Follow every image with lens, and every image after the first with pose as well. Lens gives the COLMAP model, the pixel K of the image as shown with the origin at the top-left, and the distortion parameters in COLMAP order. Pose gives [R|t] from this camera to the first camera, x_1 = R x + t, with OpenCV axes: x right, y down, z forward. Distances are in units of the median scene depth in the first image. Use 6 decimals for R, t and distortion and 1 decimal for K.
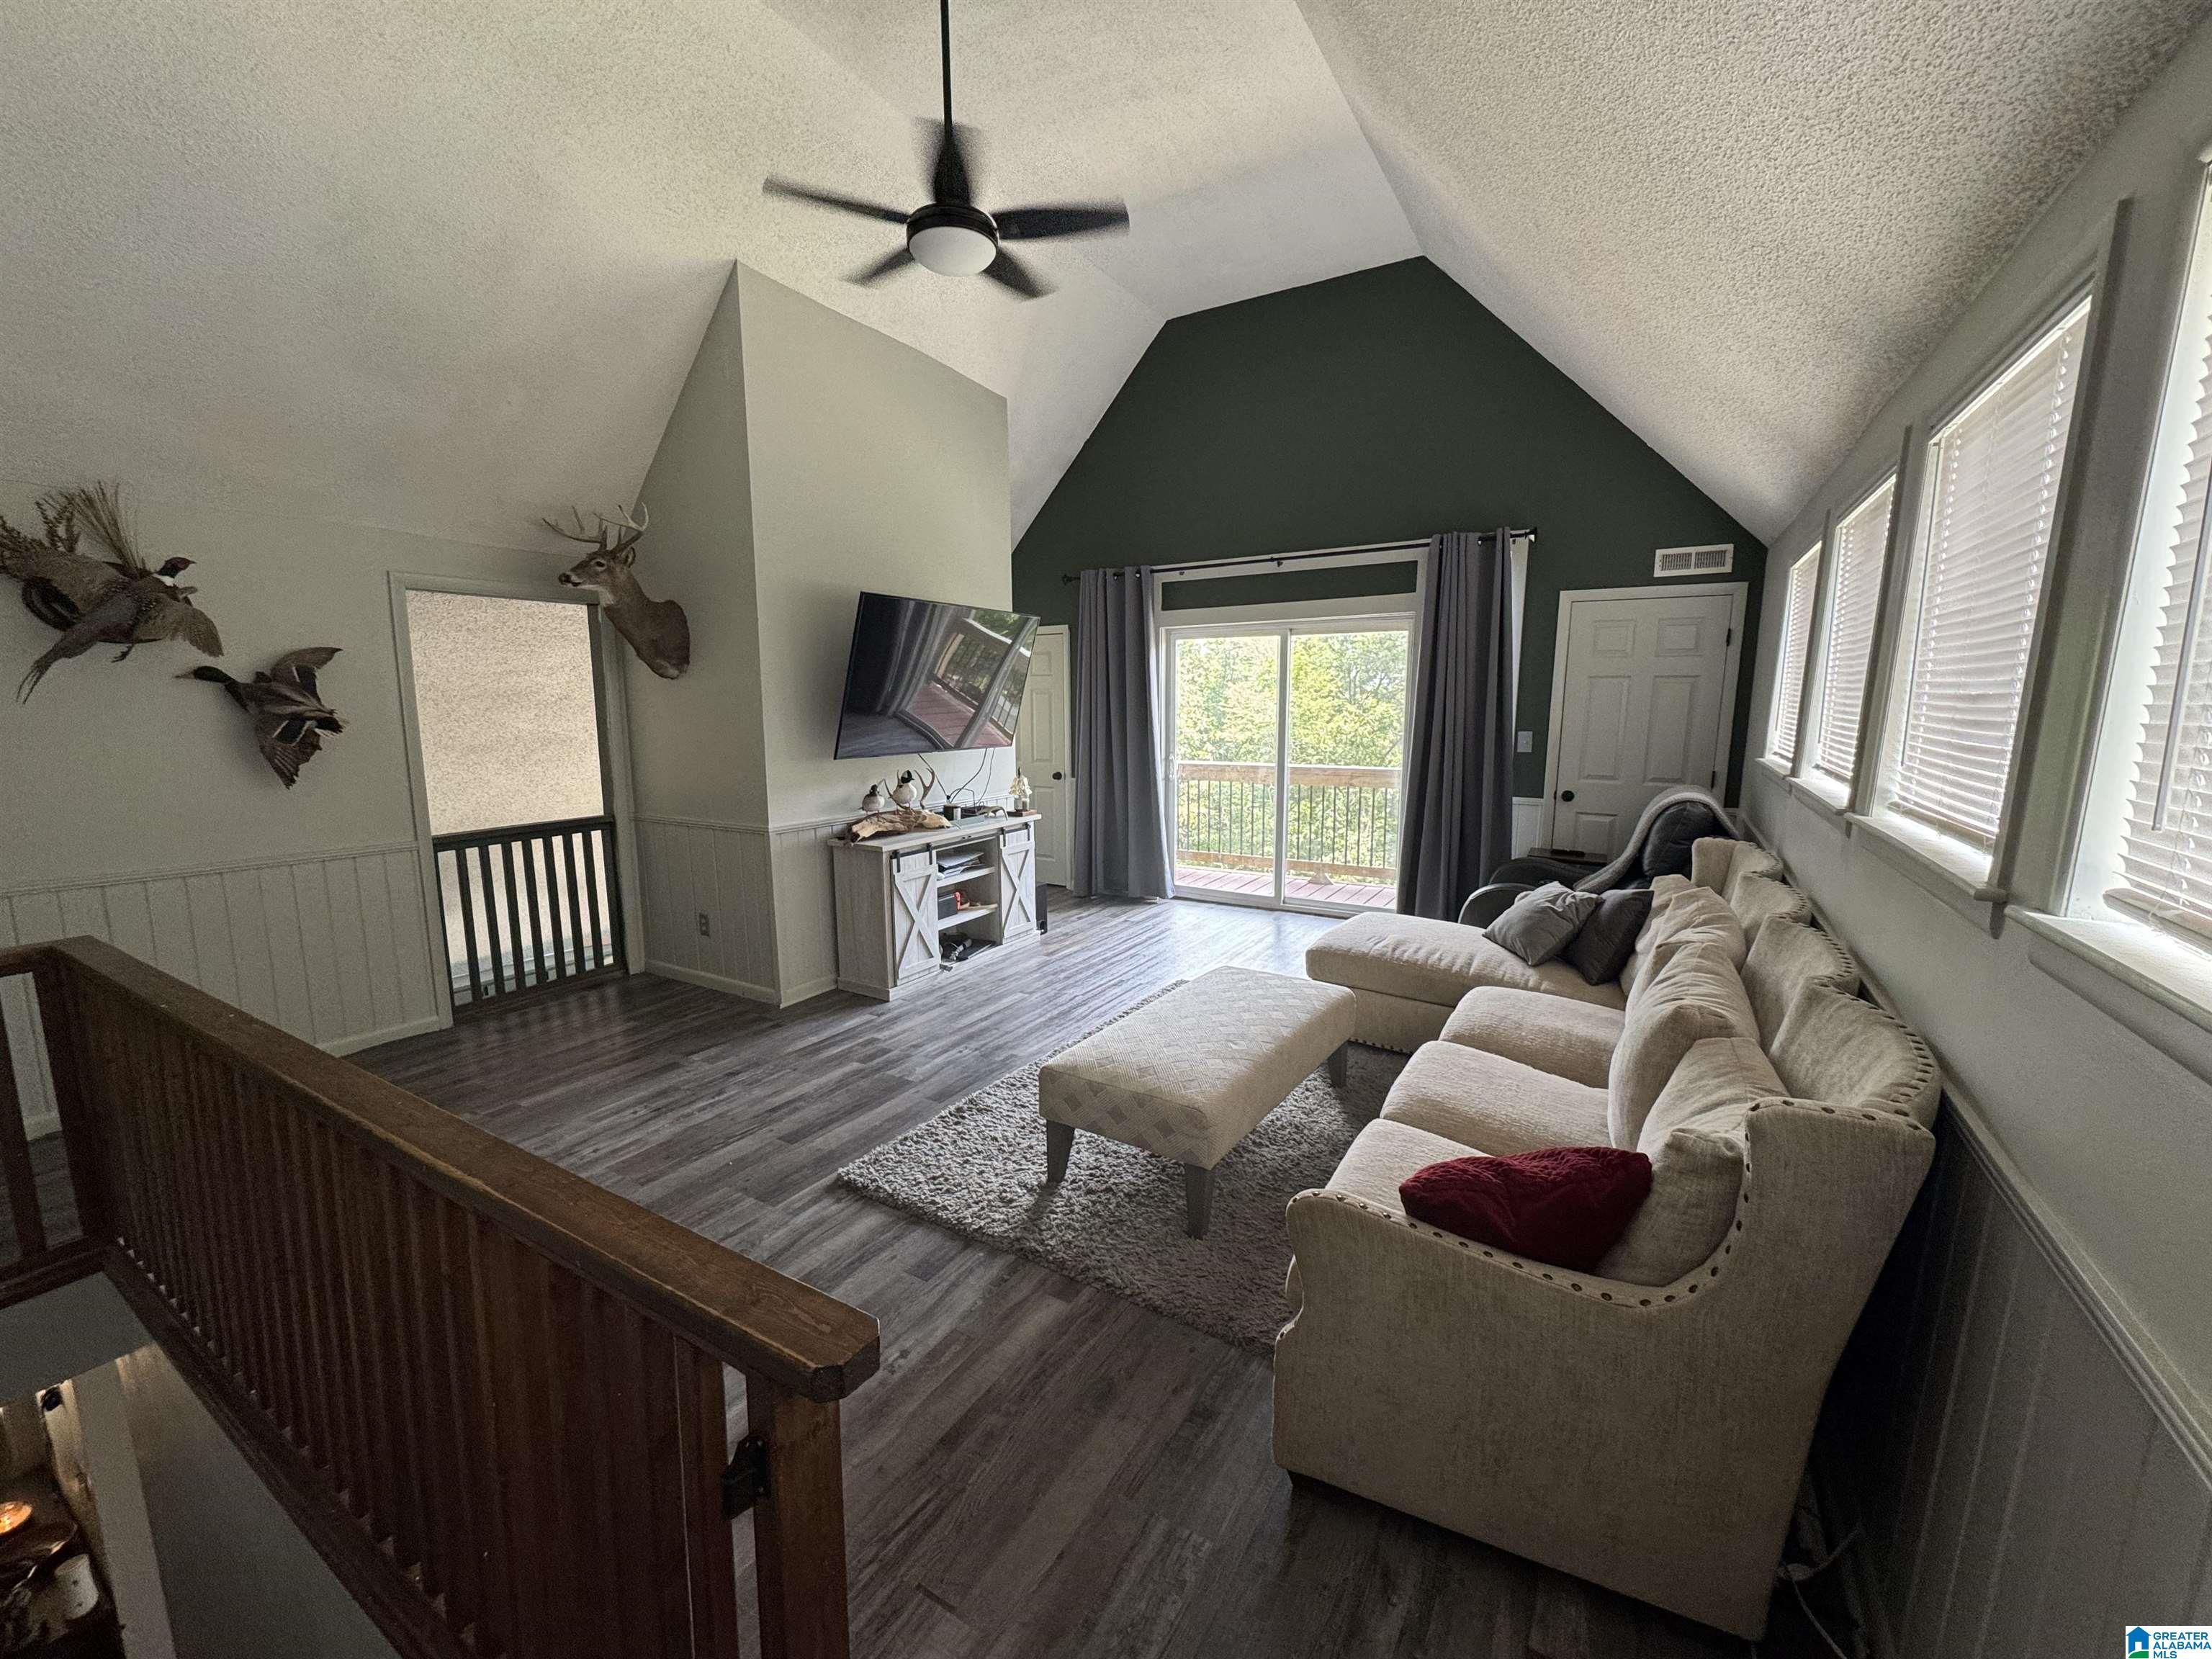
lens RADIAL K [[881.6, 0, 1107.6], [0, 881.6, 834.0], [0, 0, 1]] dist [-0.002801, 0.000268]
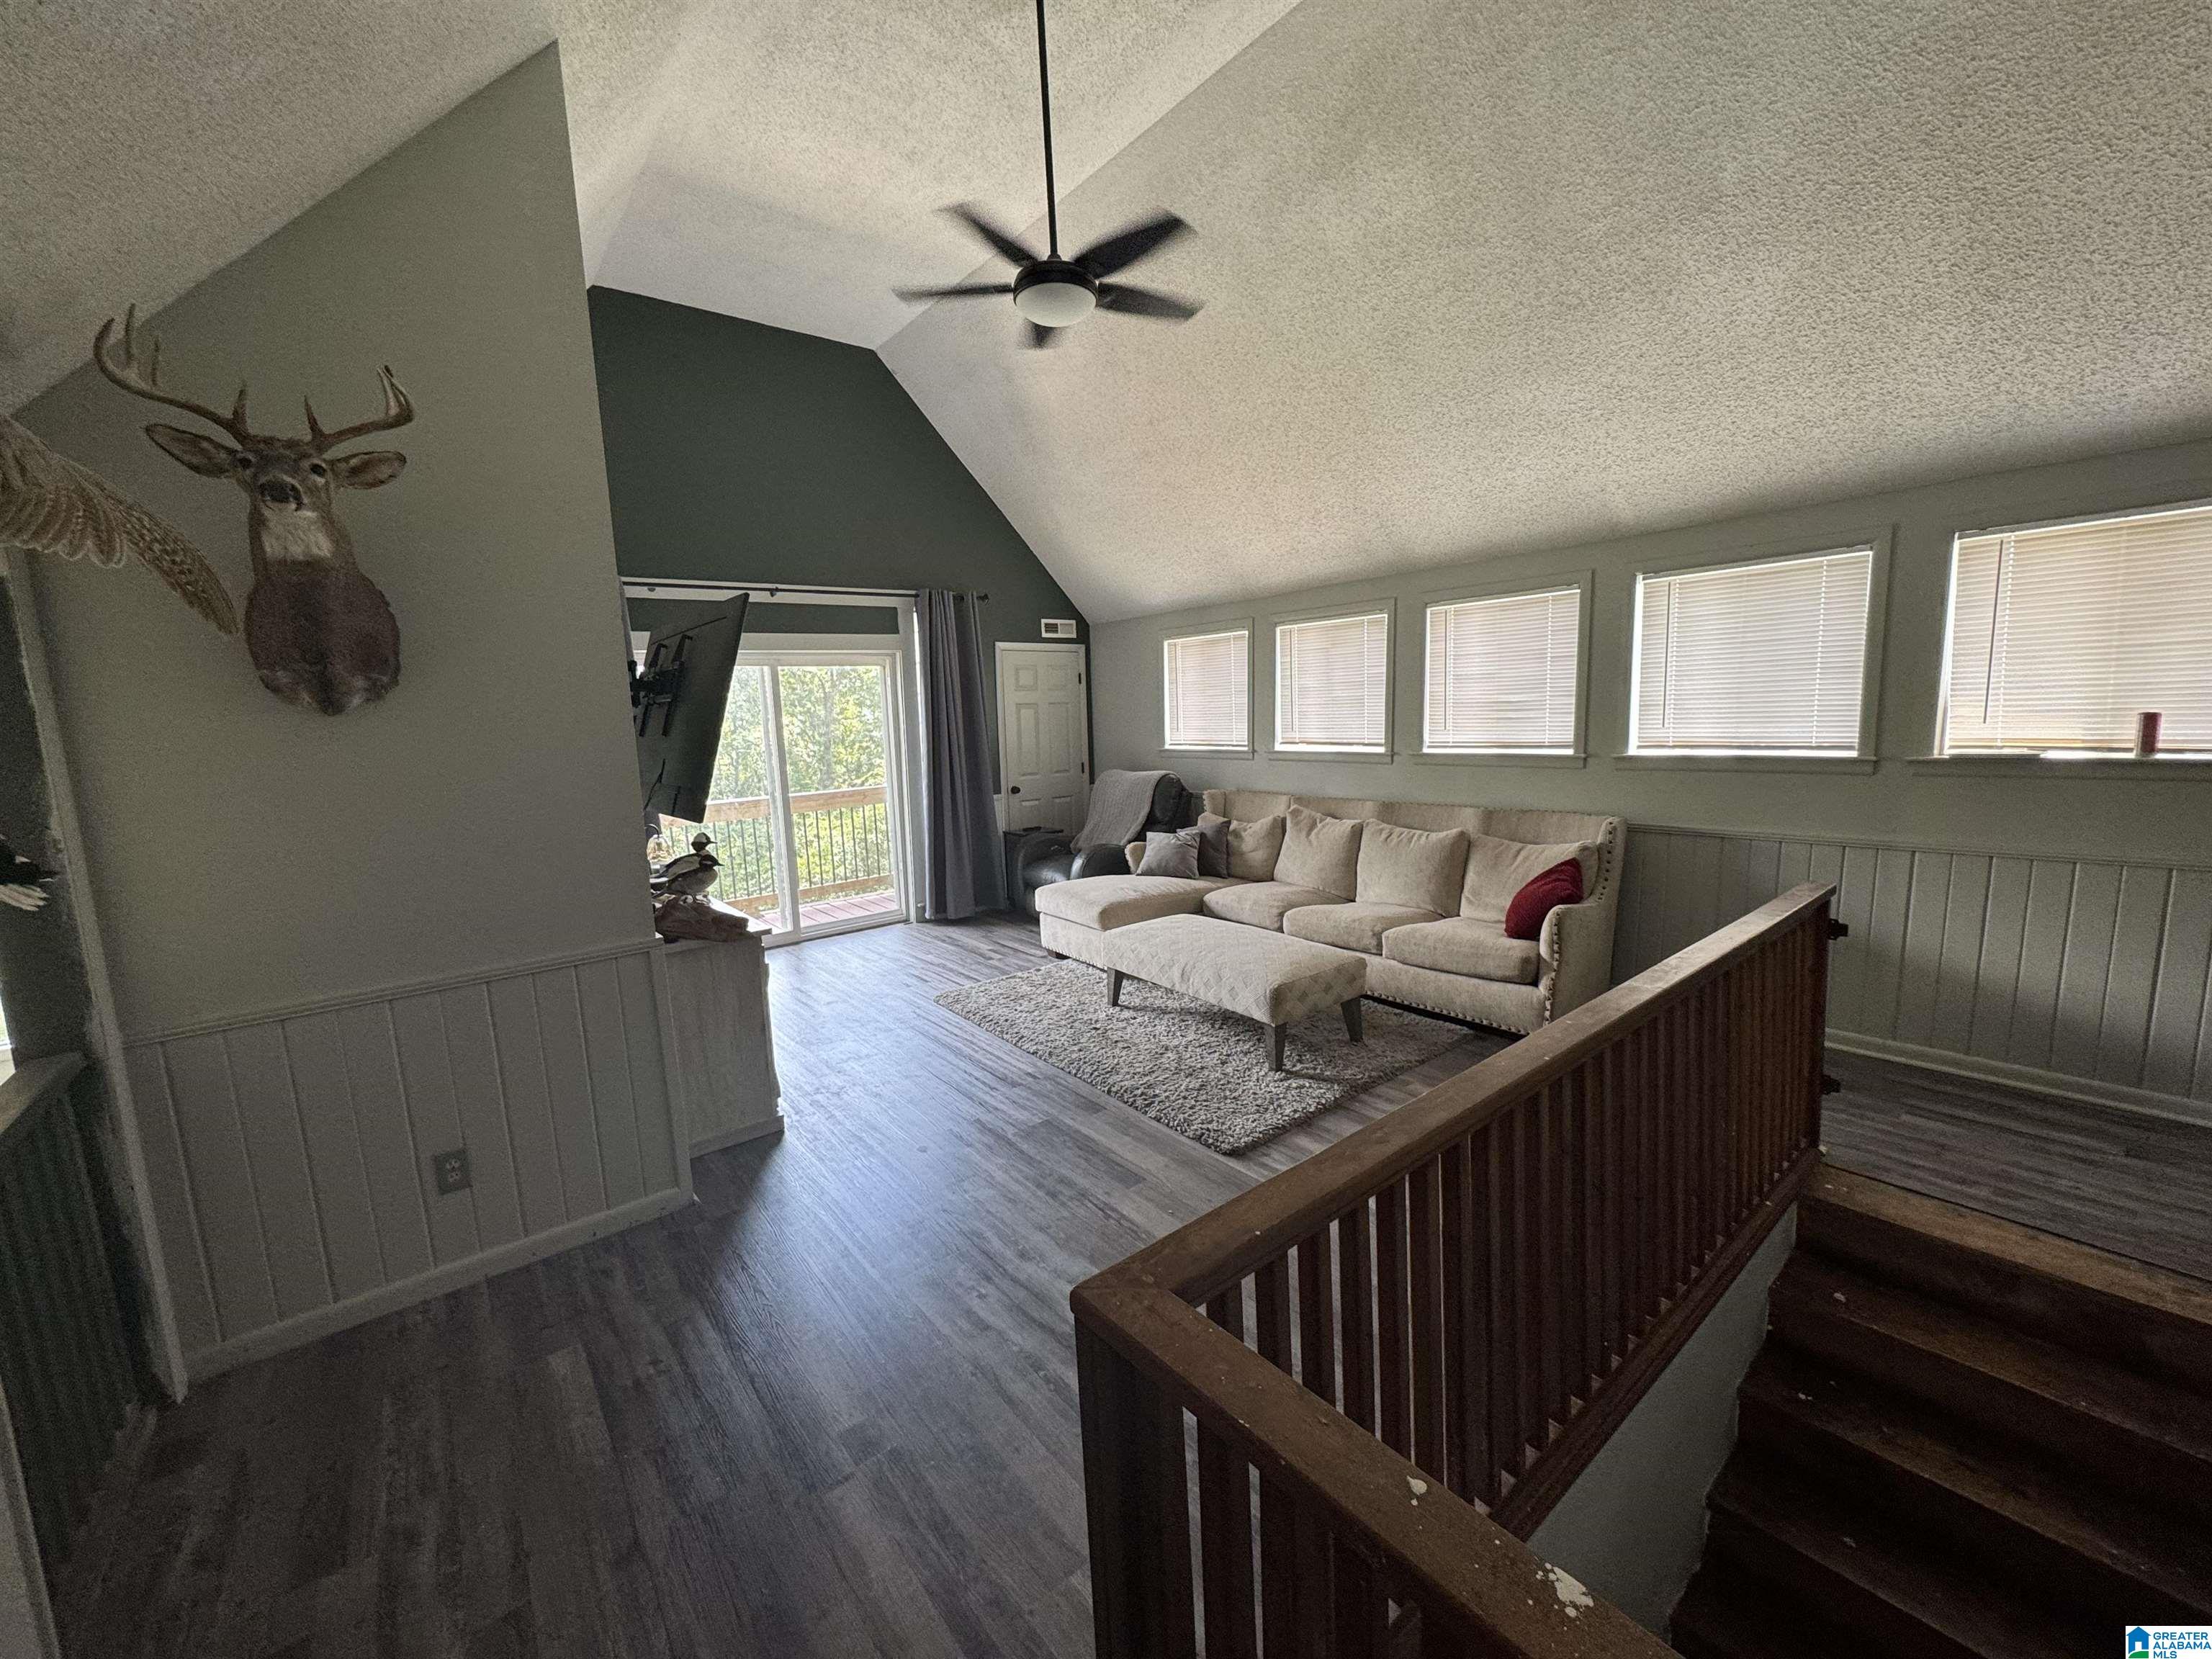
lens RADIAL K [[881.6, 0, 1108.8], [0, 881.6, 830.1], [0, 0, 1]] dist [-0.002801, 0.000268]
pose [[0.341612, -0.137151, 0.929780, -0.786018], [0.180133, 0.980509, 0.078451, -0.068897], [-0.922417, 0.140684, 0.359659, 0.410513]]
